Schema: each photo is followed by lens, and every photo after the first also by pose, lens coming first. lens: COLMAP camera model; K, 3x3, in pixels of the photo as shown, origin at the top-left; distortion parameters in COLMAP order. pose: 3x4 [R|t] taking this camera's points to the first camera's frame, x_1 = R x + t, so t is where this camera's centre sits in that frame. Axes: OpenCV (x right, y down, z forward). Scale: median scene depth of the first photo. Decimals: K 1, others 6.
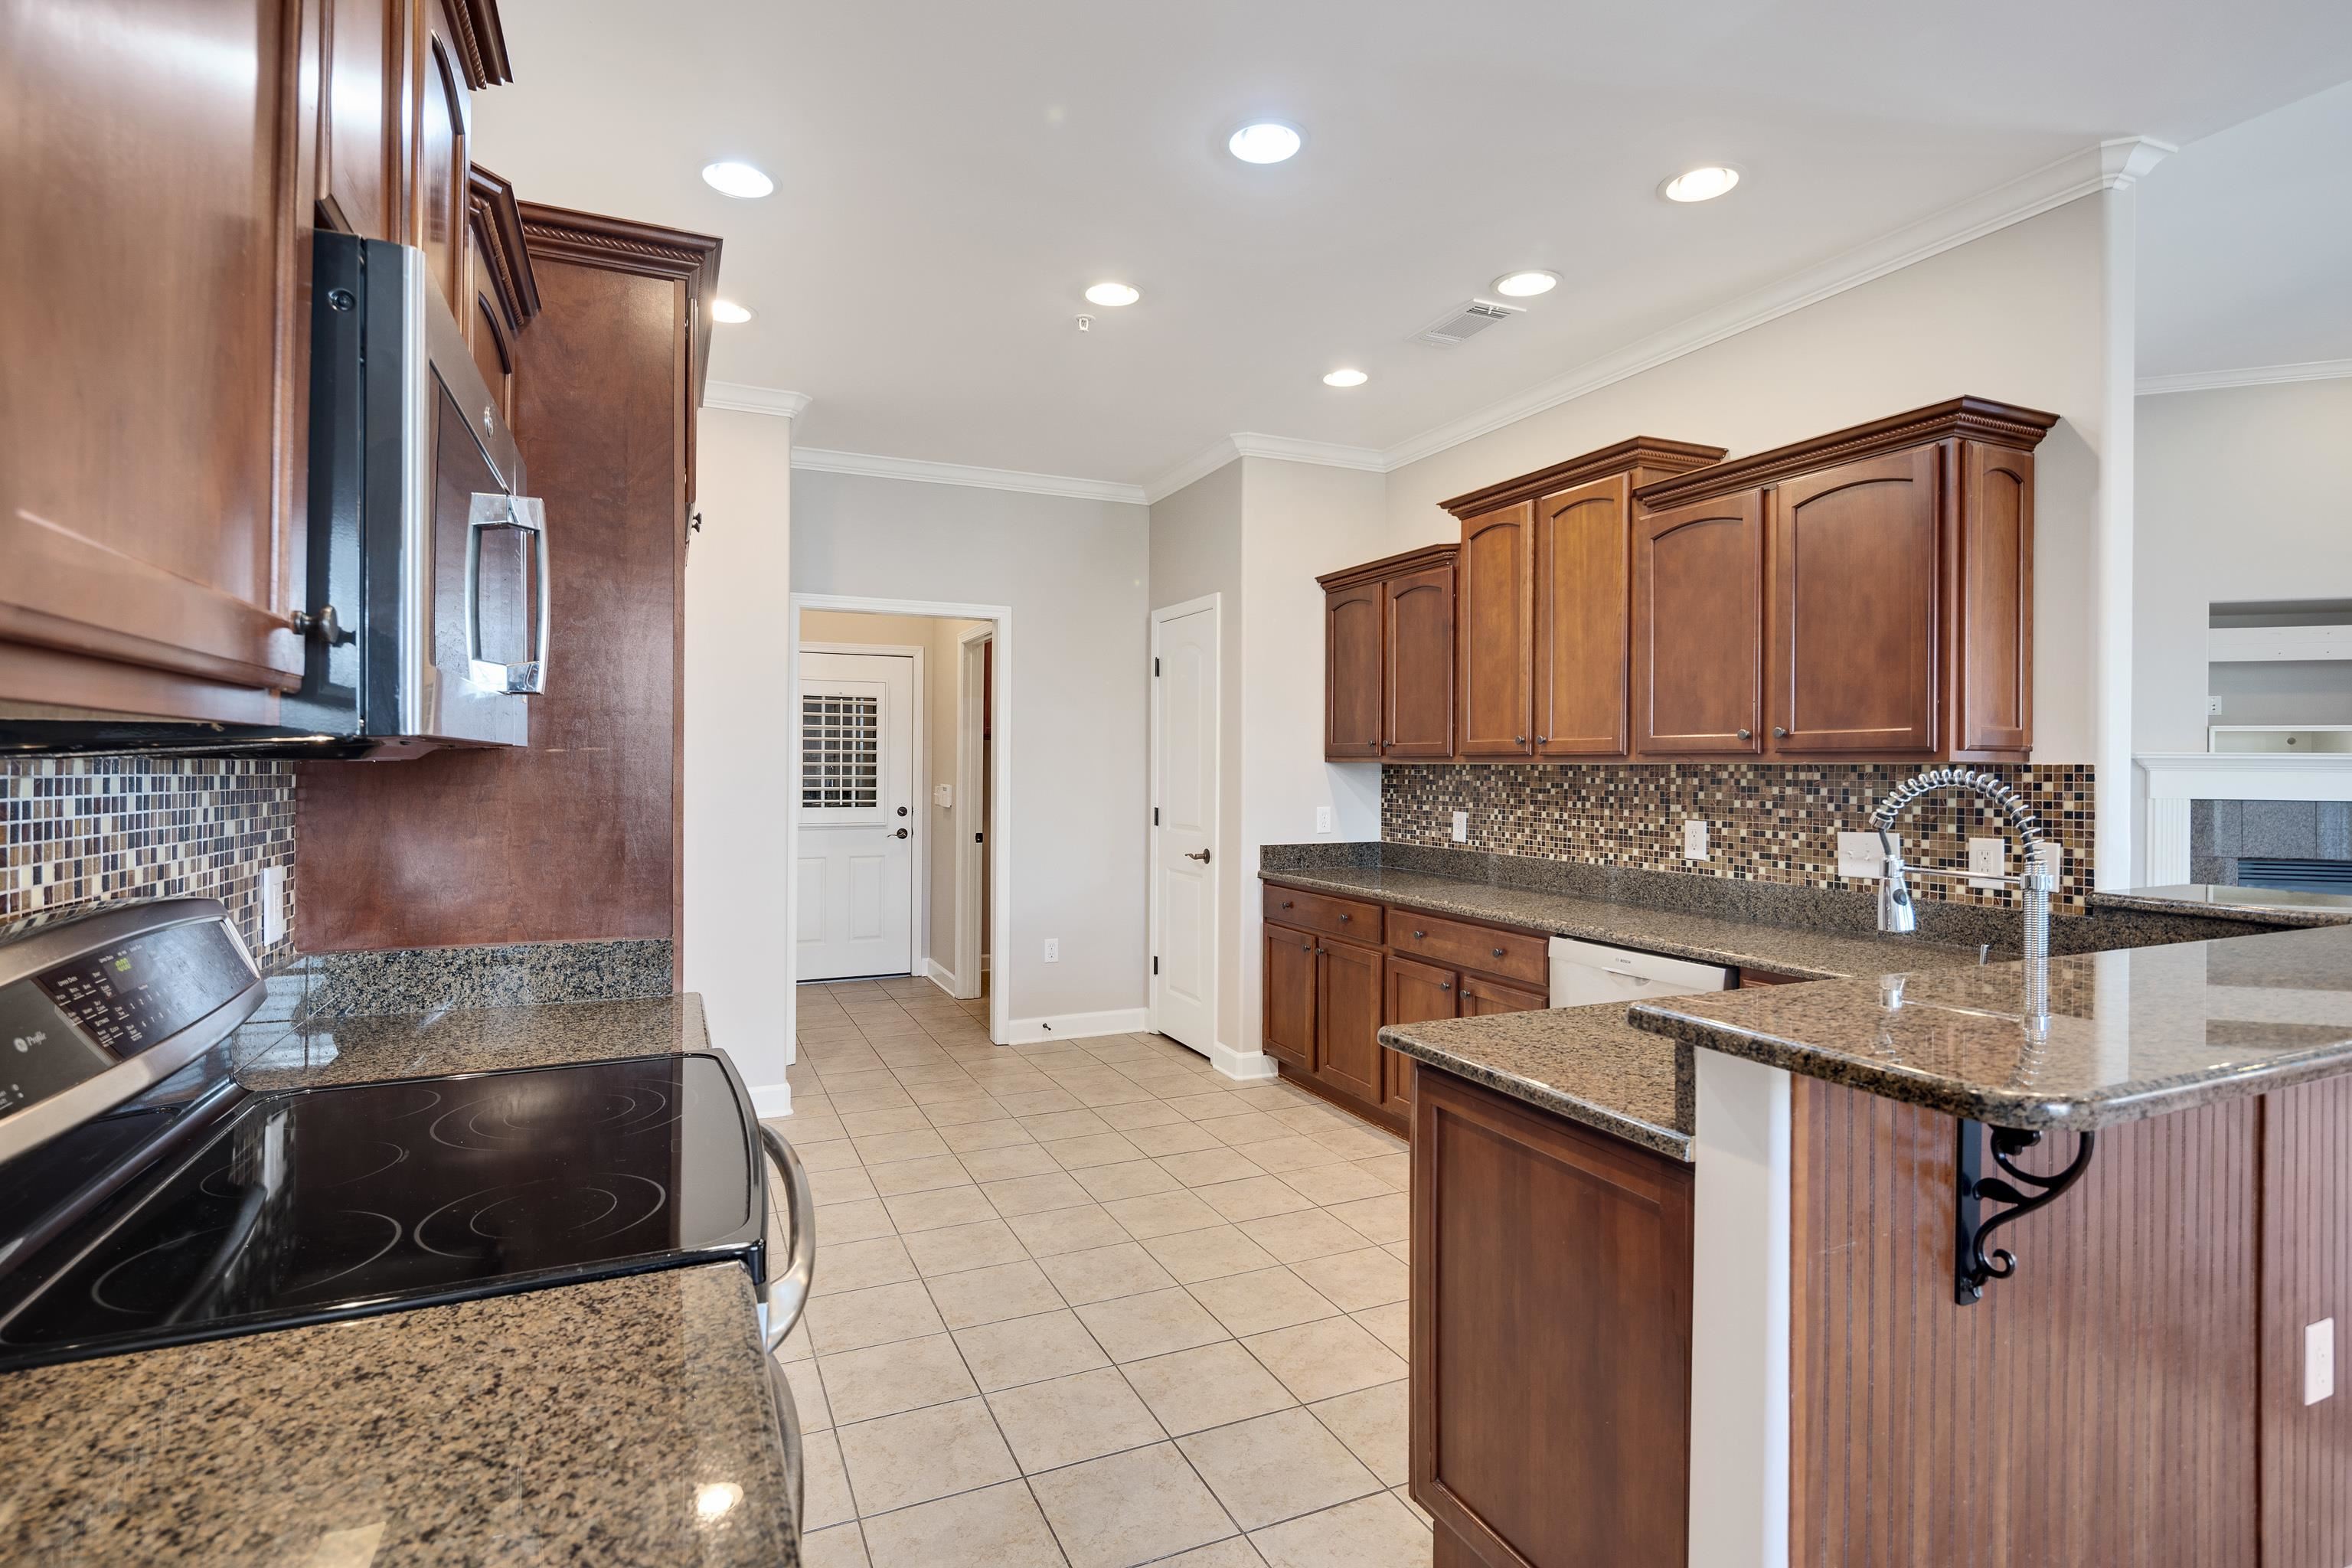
lens RADIAL K [[1137.8, 0, 1178.8], [0, 1137.8, 773.2], [0, 0, 1]] dist [0.003256, -0.002603]
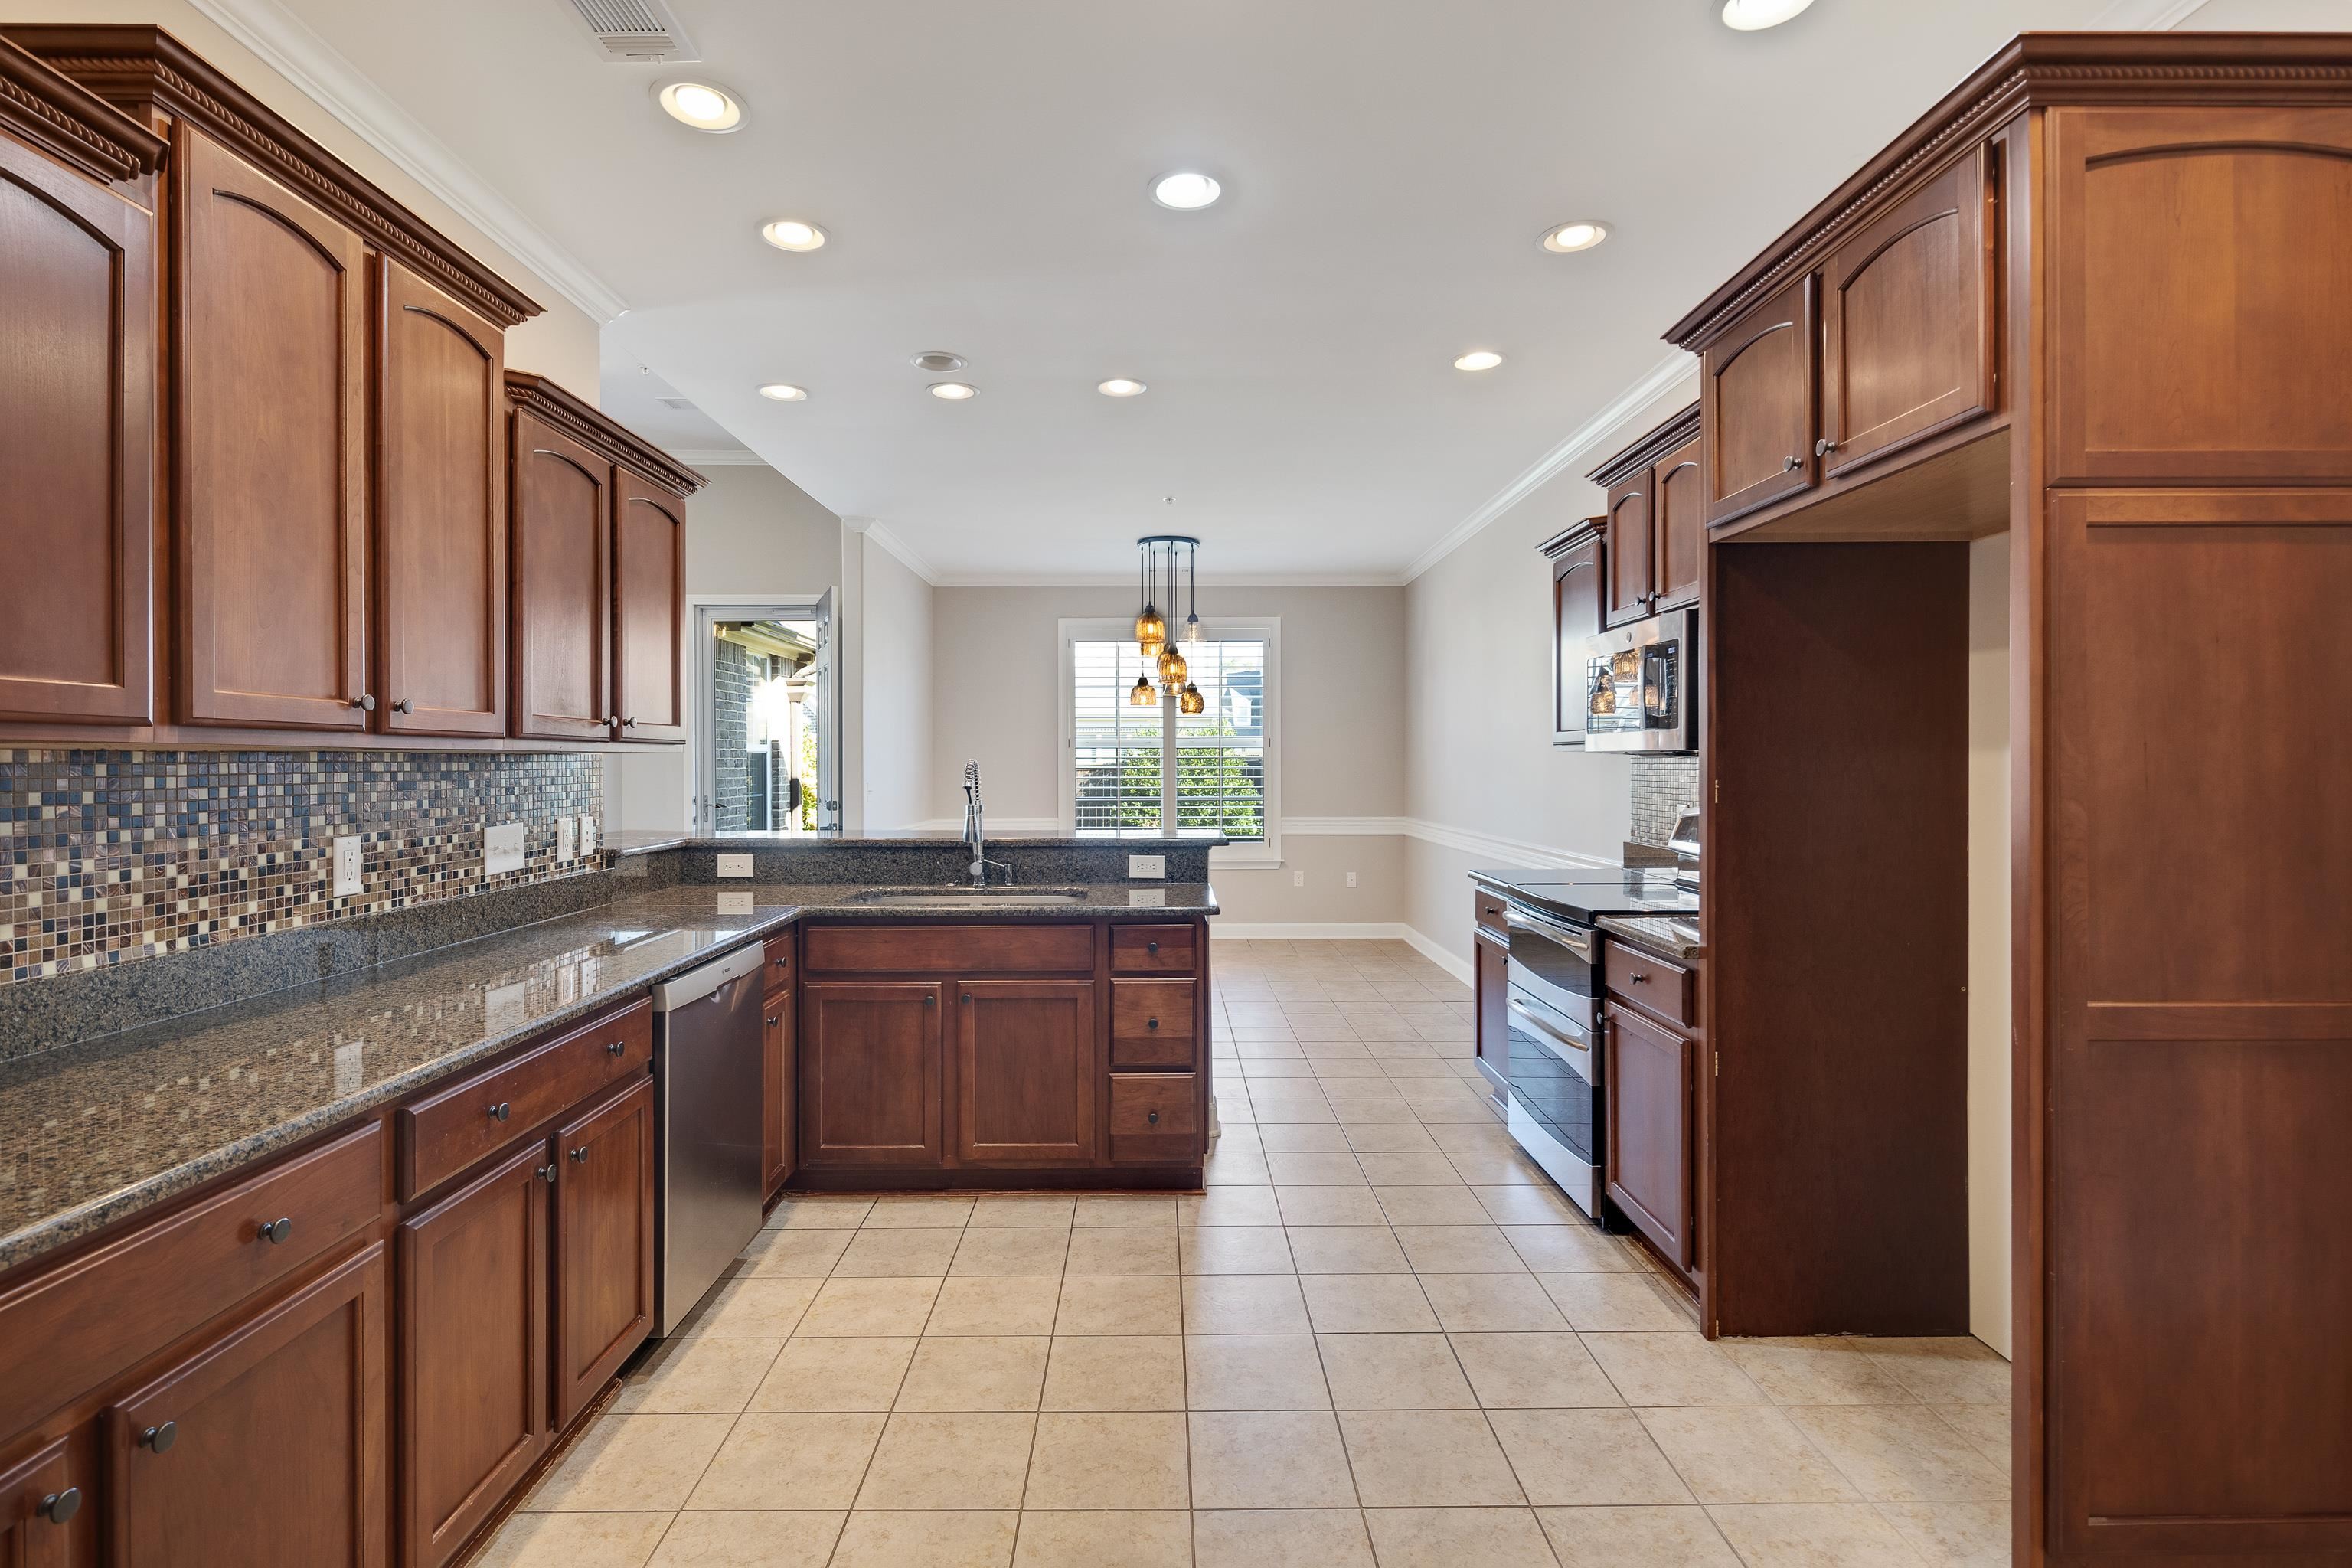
lens RADIAL K [[1137.8, 0, 1166.5], [0, 1137.8, 765.5], [0, 0, 1]] dist [0.003256, -0.002603]
pose [[-0.913225, -0.001831, 0.407452, -0.233151], [0.003078, 0.999930, 0.011393, -0.005347], [-0.407444, 0.011659, -0.913156, 1.312948]]
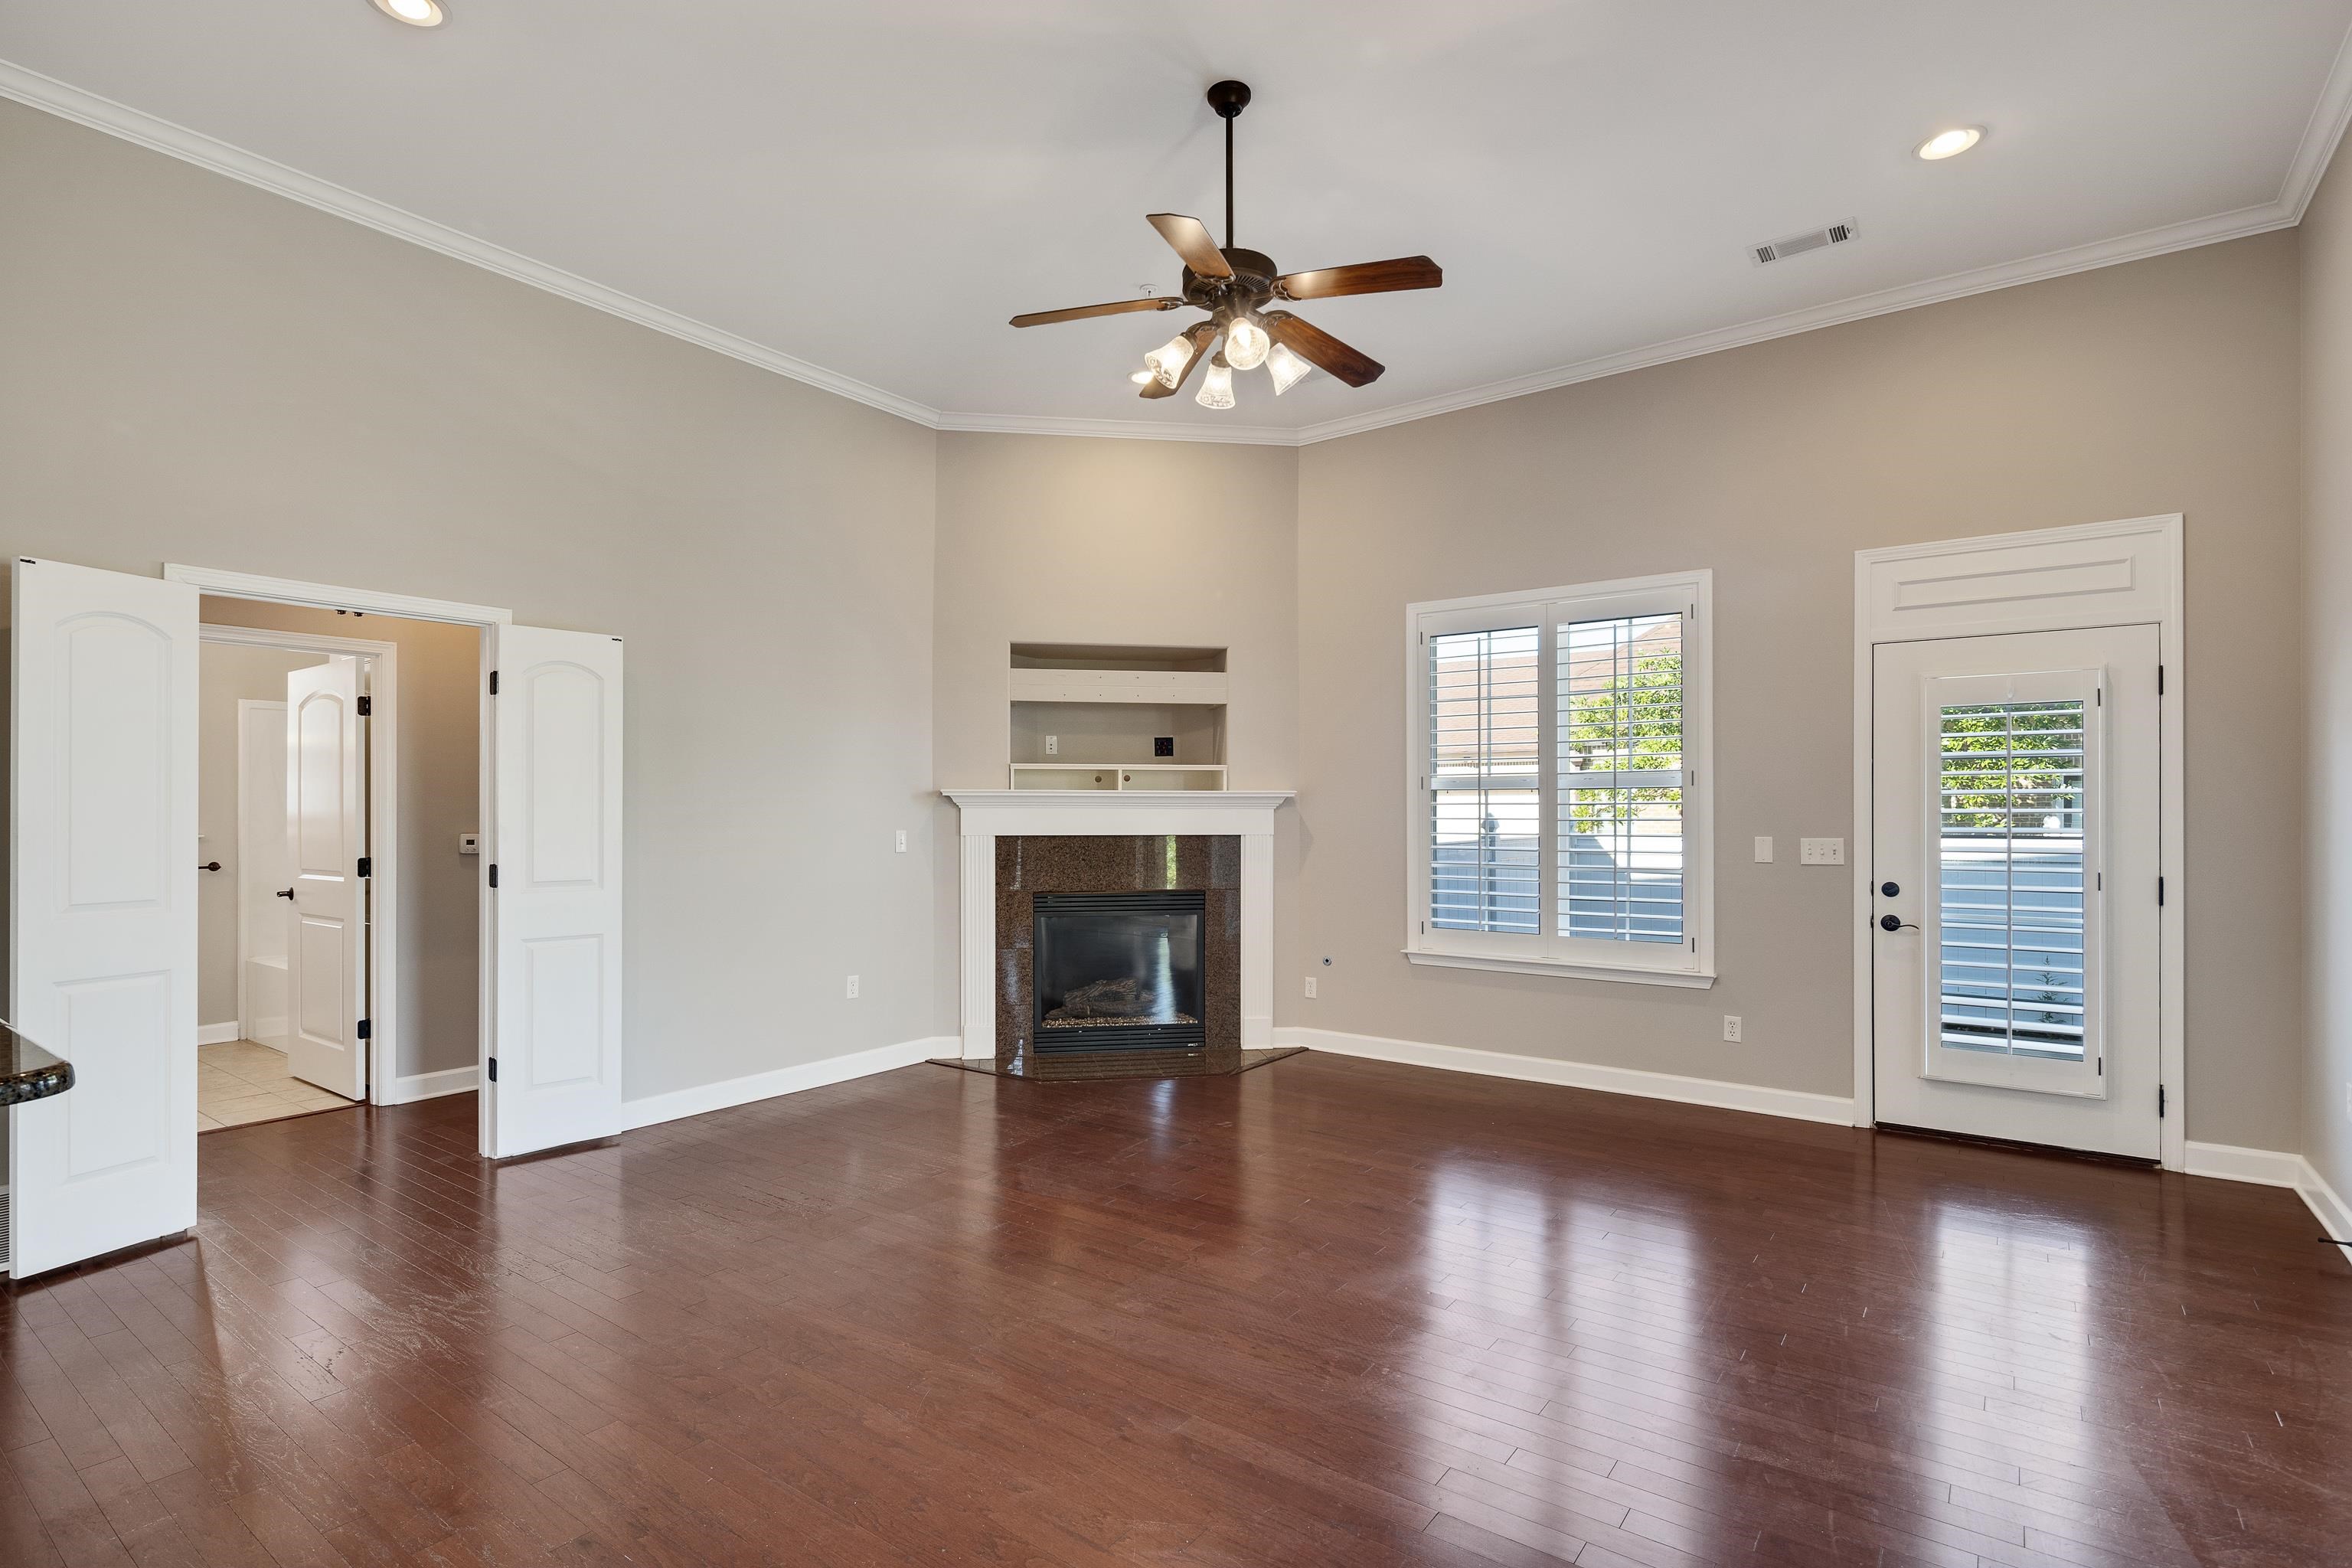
lens RADIAL K [[1137.8, 0, 1167.1], [0, 1137.8, 801.6], [0, 0, 1]] dist [0.003256, -0.002603]
pose [[0.876806, -0.004359, 0.480824, 0.839591], [0.008985, 0.999933, -0.007320, 0.002143], [-0.480760, 0.010739, 0.876787, 0.061309]]
